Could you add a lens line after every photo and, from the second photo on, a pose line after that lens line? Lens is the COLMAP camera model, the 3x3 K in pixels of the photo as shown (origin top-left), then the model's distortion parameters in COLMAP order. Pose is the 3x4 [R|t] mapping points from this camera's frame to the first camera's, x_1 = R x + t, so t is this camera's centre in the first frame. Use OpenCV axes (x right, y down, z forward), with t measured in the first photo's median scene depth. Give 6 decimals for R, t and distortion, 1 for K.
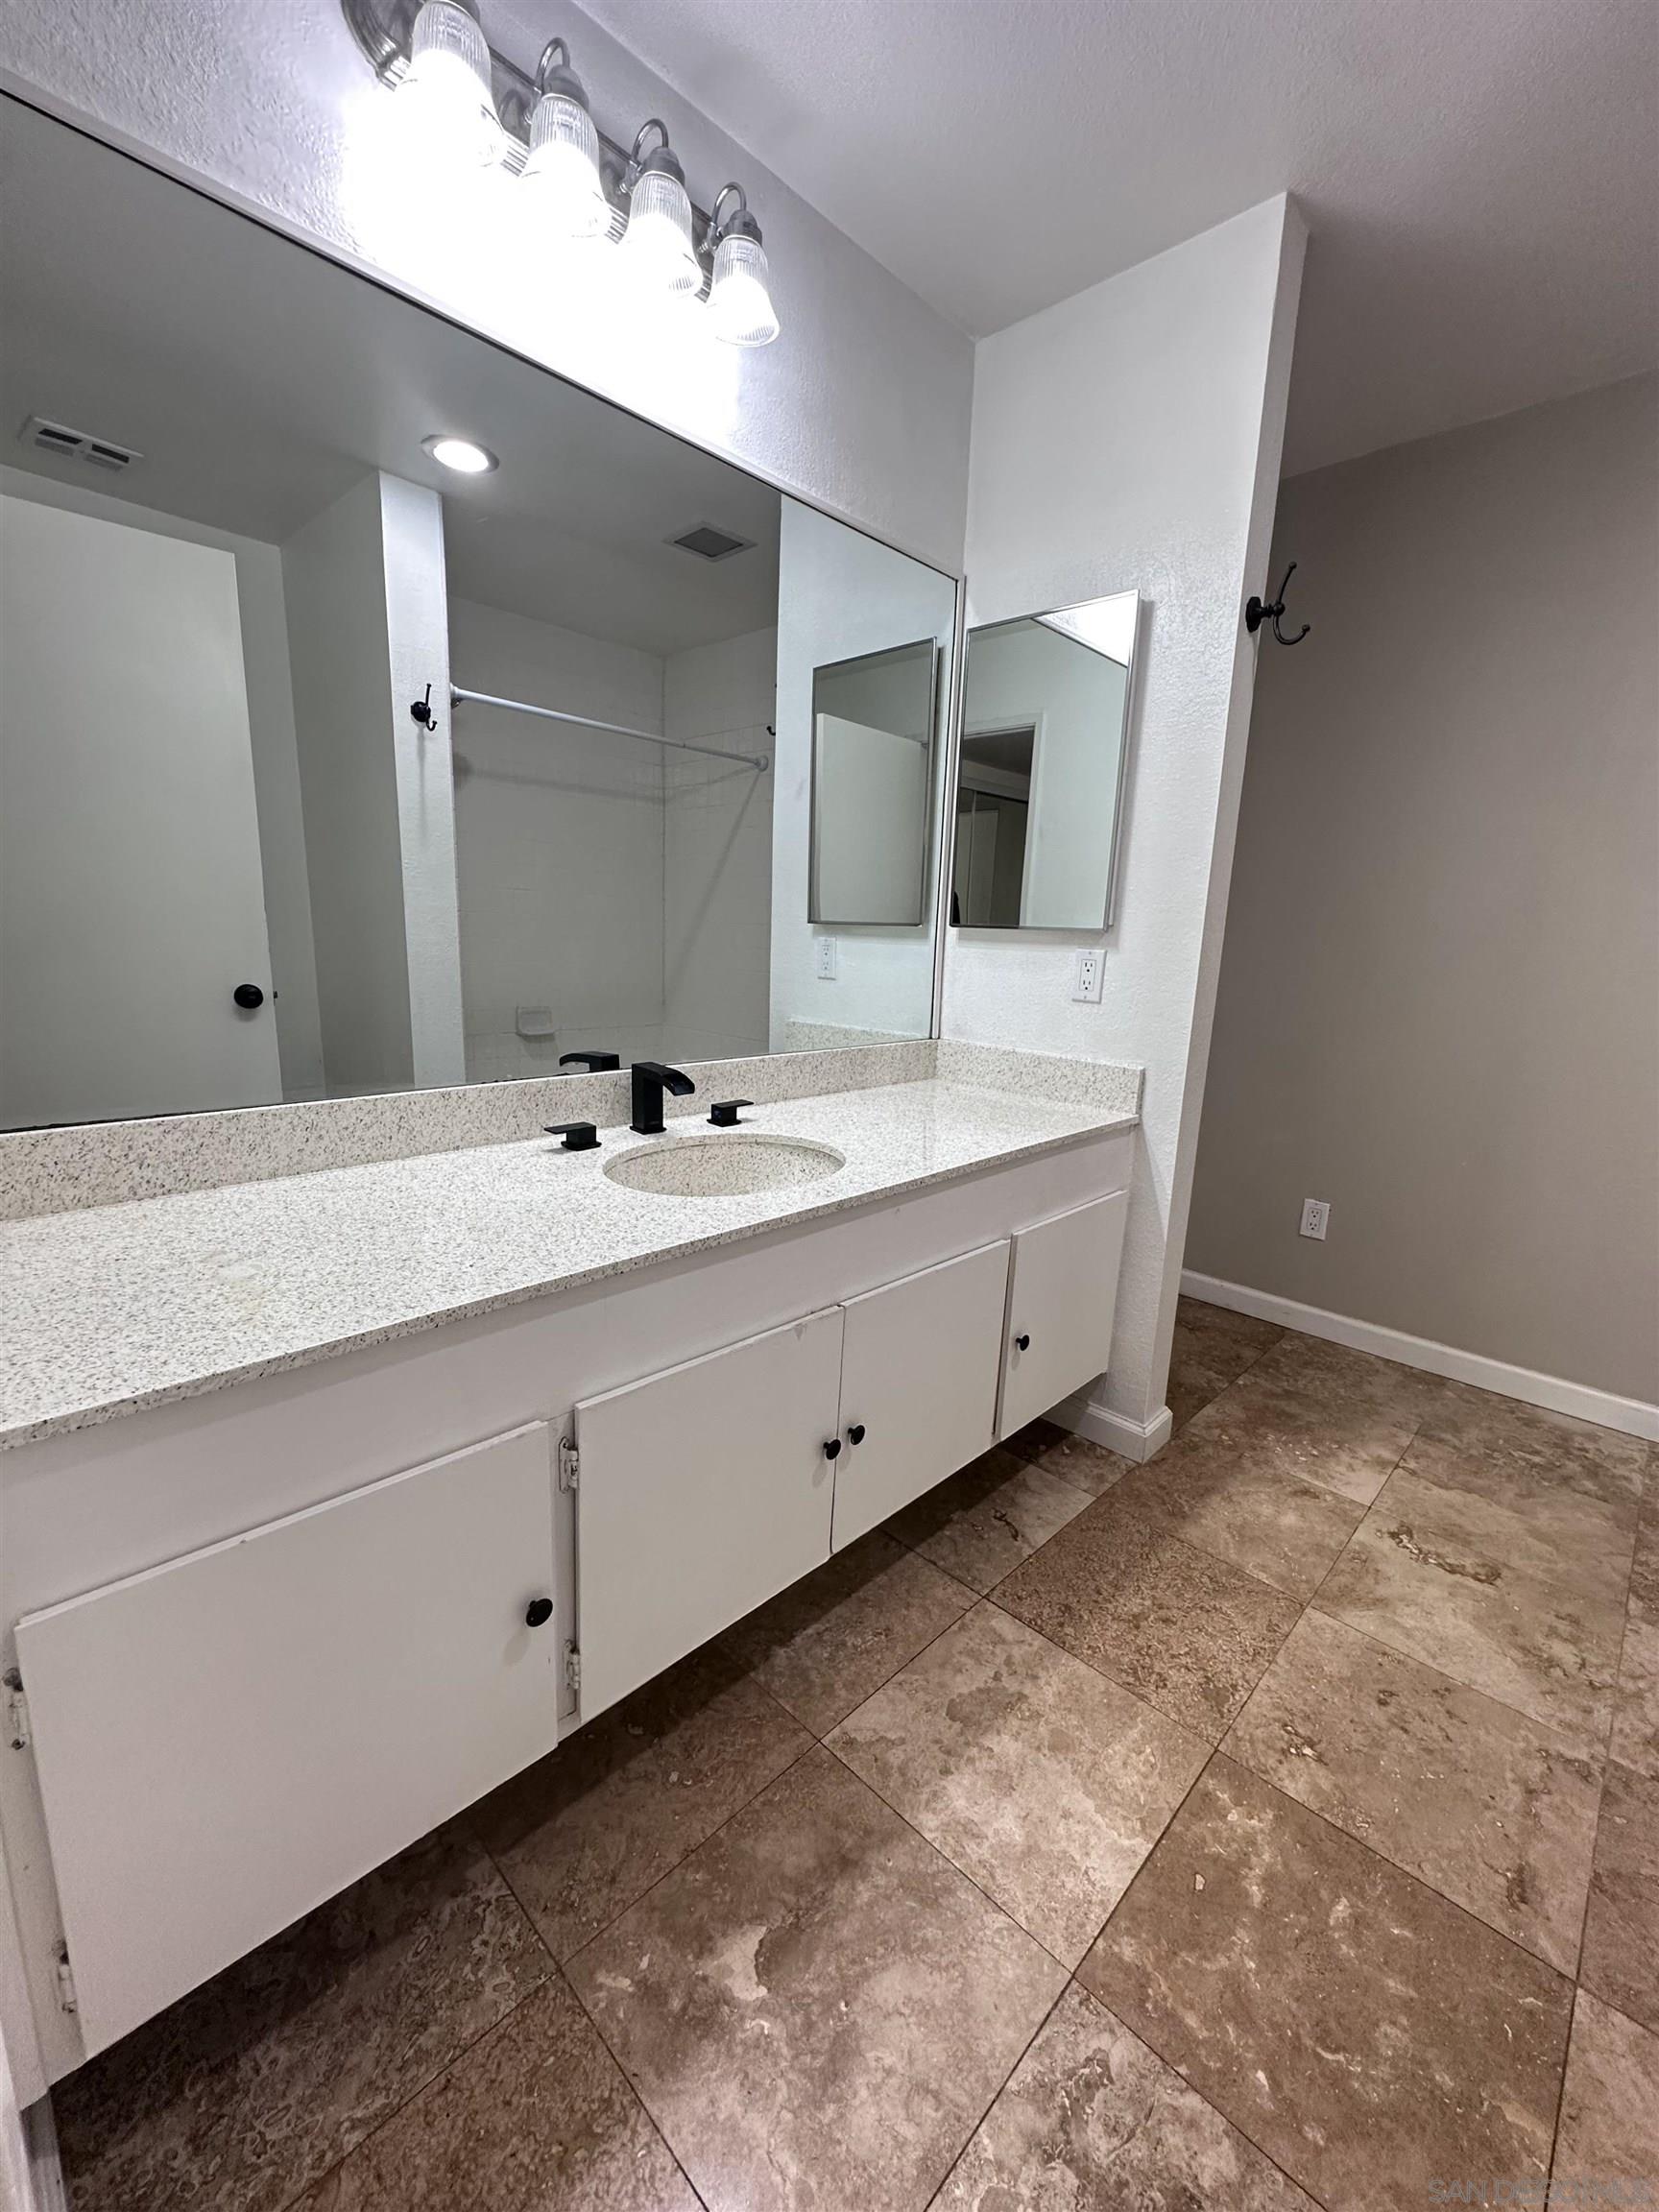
lens RADIAL K [[885.1, 0, 834.2], [0, 885.1, 1107.8], [0, 0, 1]] dist [-0.004948, 0.000849]
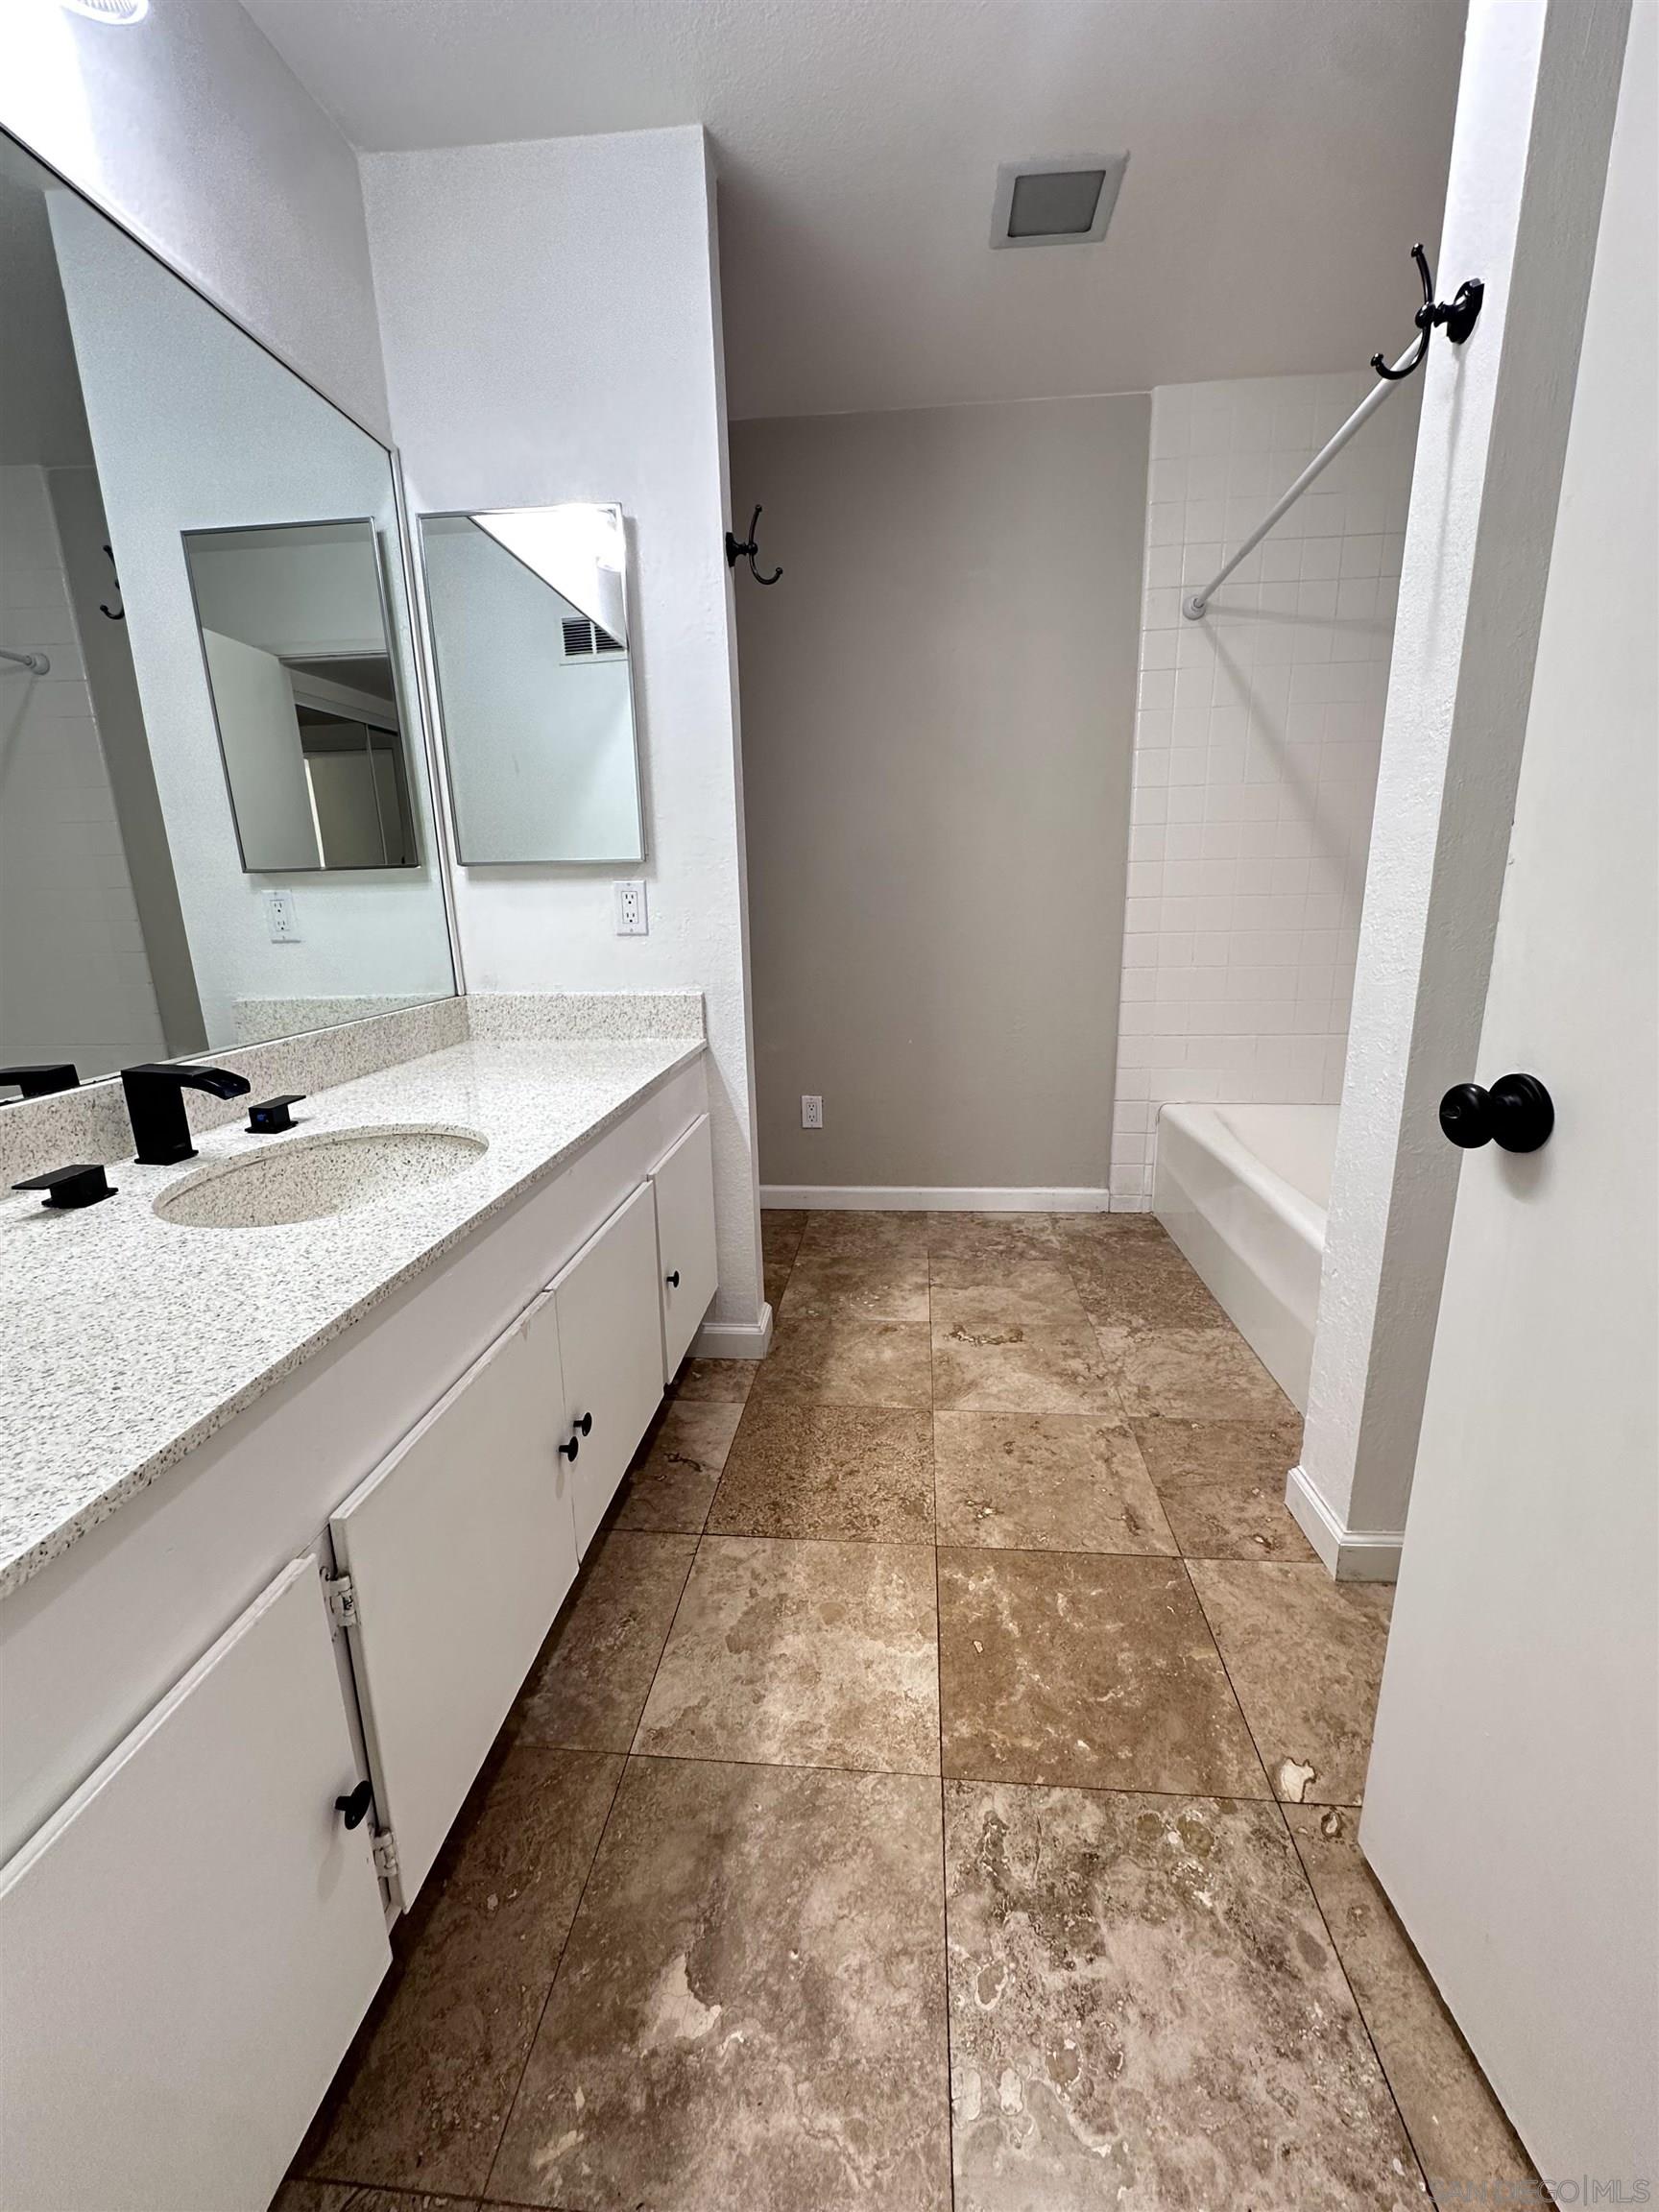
lens RADIAL K [[885.1, 0, 834.2], [0, 885.1, 1107.8], [0, 0, 1]] dist [-0.004948, 0.000849]
pose [[0.774160, -0.203869, 0.599261, -0.264598], [0.174171, 0.978778, 0.107976, 0.002094], [-0.608556, 0.020784, 0.793239, 0.135262]]
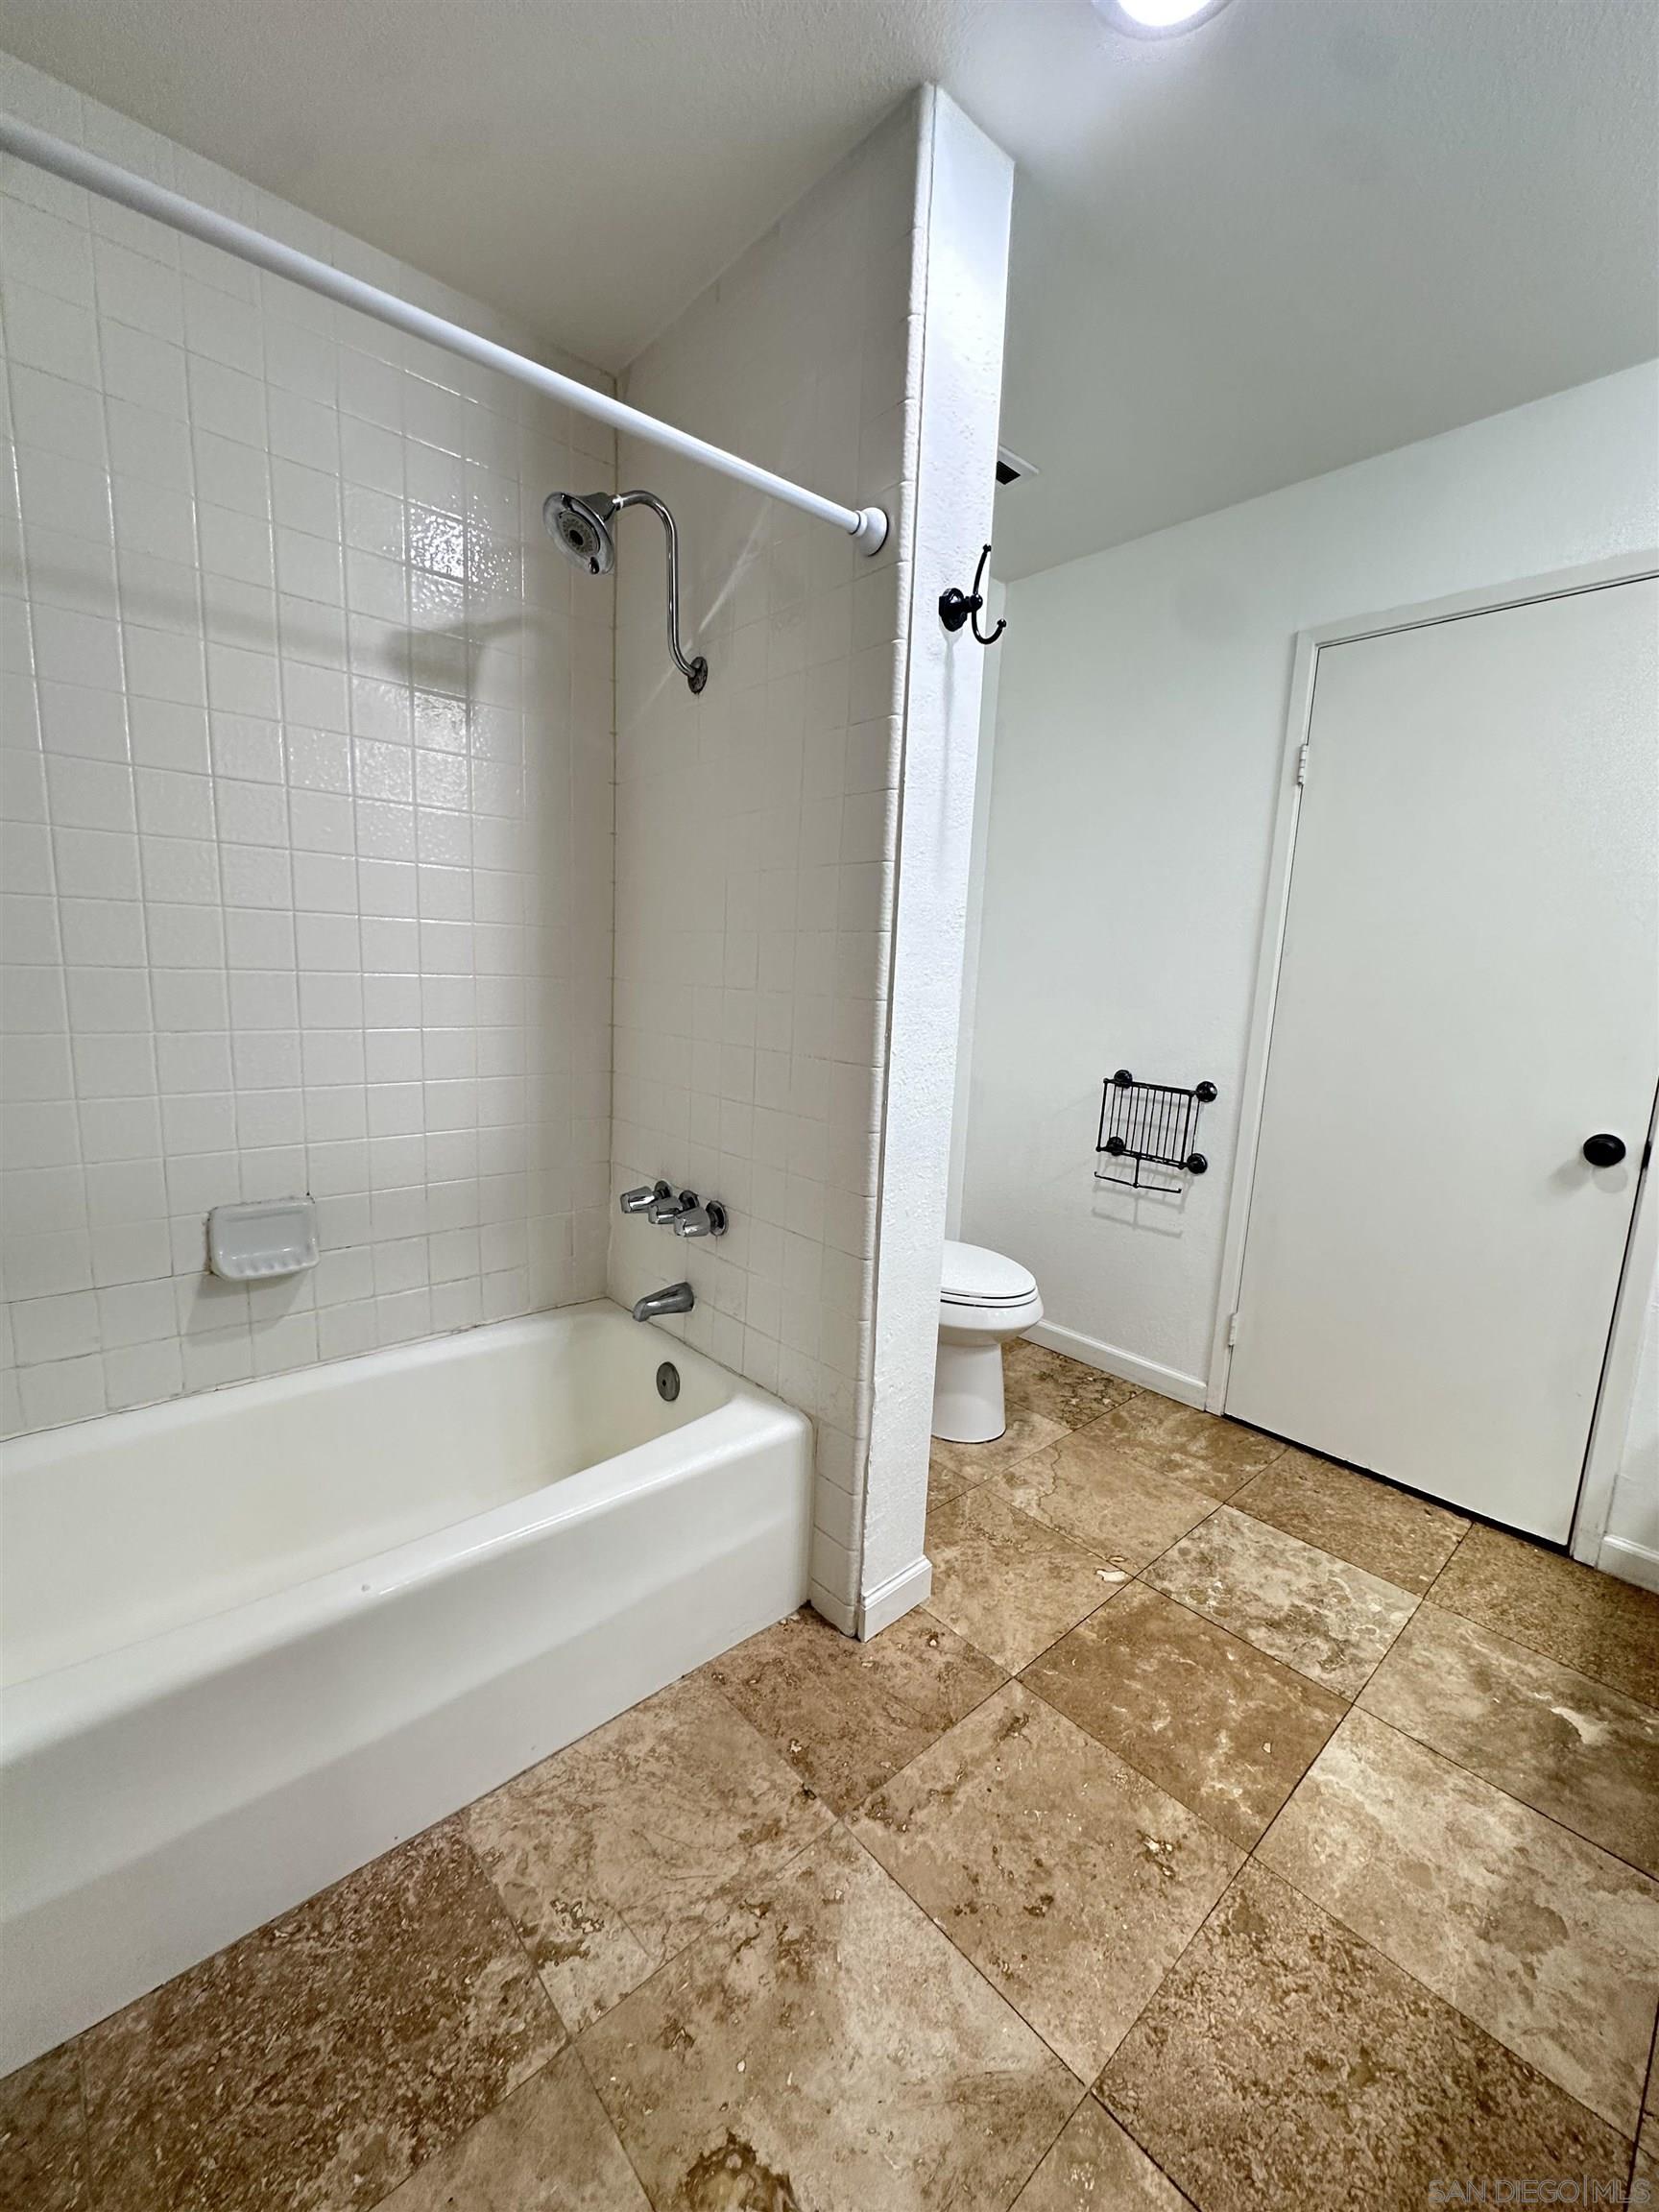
lens RADIAL K [[885.1, 0, 834.2], [0, 885.1, 1107.8], [0, 0, 1]] dist [-0.004948, 0.000849]
pose [[-0.995012, -0.085977, 0.050589, 0.921118], [-0.062940, 0.934522, 0.350297, -0.353354], [-0.077394, 0.345365, -0.935272, 1.678987]]
